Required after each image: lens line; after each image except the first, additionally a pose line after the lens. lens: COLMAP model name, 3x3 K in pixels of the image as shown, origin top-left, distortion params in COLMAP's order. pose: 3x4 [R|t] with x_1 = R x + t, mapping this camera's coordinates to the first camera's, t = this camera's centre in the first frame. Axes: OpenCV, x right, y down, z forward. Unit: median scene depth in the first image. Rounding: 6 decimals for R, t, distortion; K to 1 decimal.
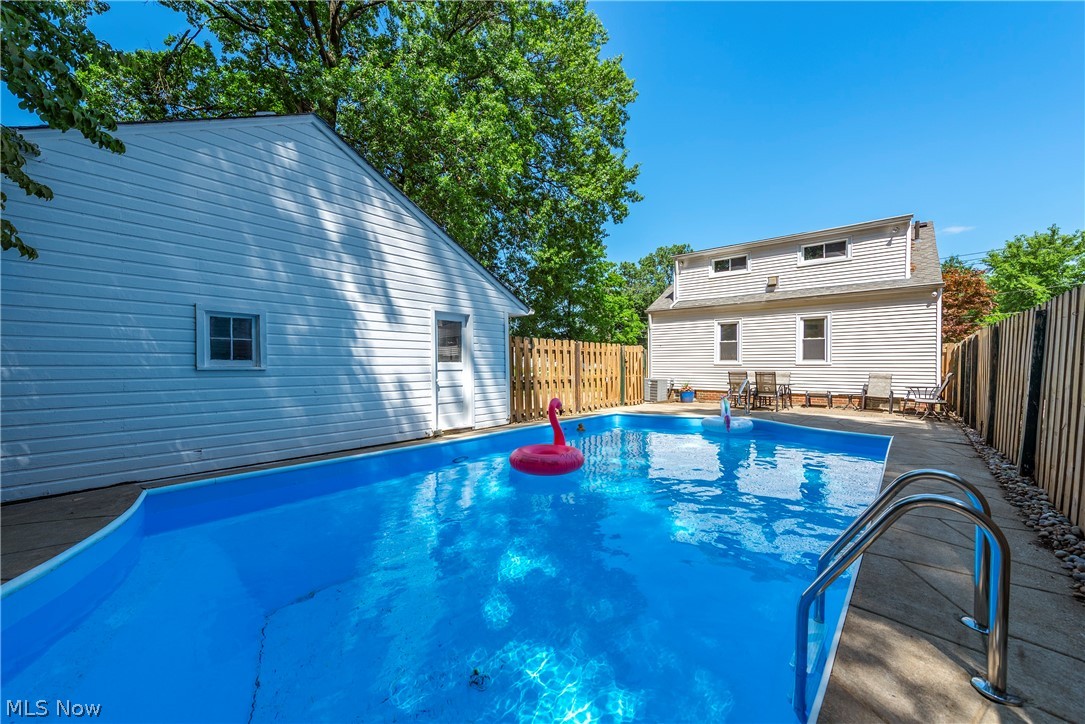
lens RADIAL K [[425.6, 0, 542.6], [0, 425.6, 370.0], [0, 0, 1]] dist [0.010564, -0.001702]
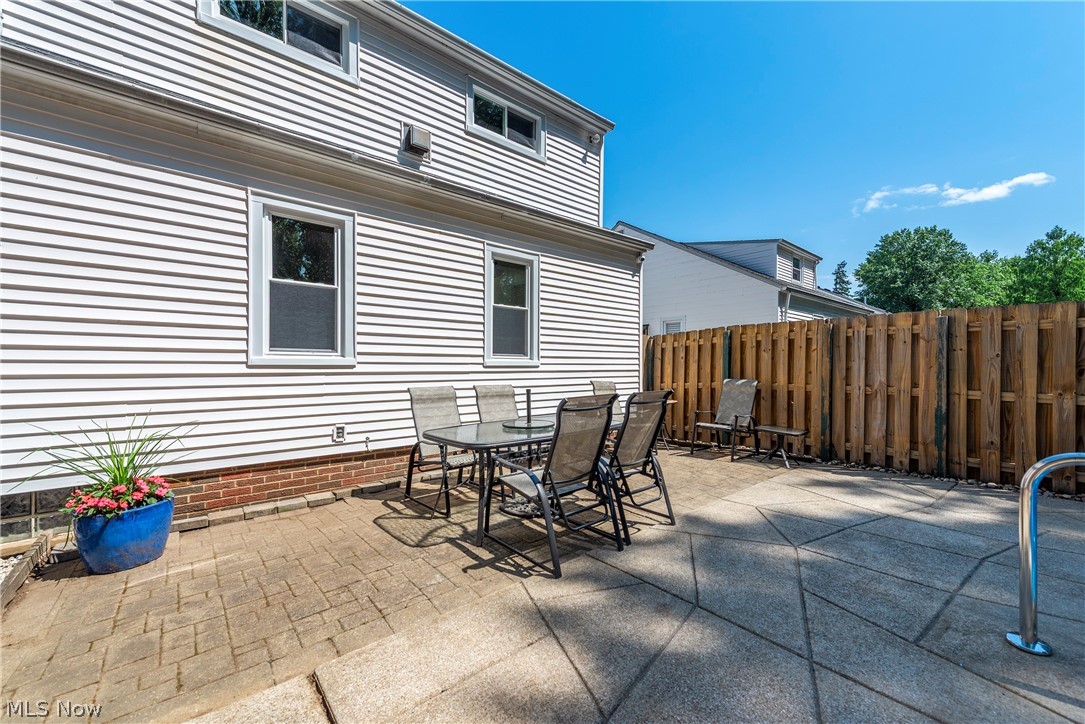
lens RADIAL K [[425.6, 0, 537.5], [0, 425.6, 370.1], [0, 0, 1]] dist [0.010564, -0.001702]
pose [[0.181459, -0.006054, 0.983380, 0.199951], [0.010472, 0.999936, 0.004223, -0.009100], [-0.983343, 0.009531, 0.181511, 0.869937]]
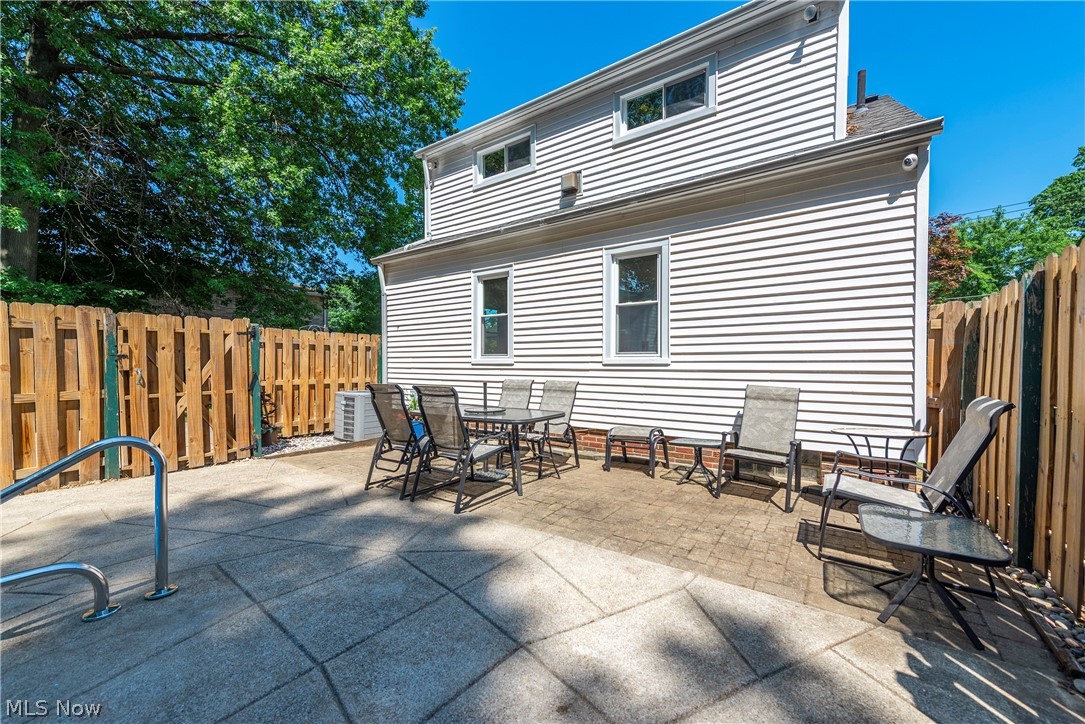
lens RADIAL K [[425.6, 0, 544.2], [0, 425.6, 368.7], [0, 0, 1]] dist [0.010564, -0.001702]
pose [[0.996208, -0.002658, 0.086965, 0.490481], [0.002528, 0.999996, 0.001595, -0.008234], [-0.086969, -0.001369, 0.996210, 0.567160]]
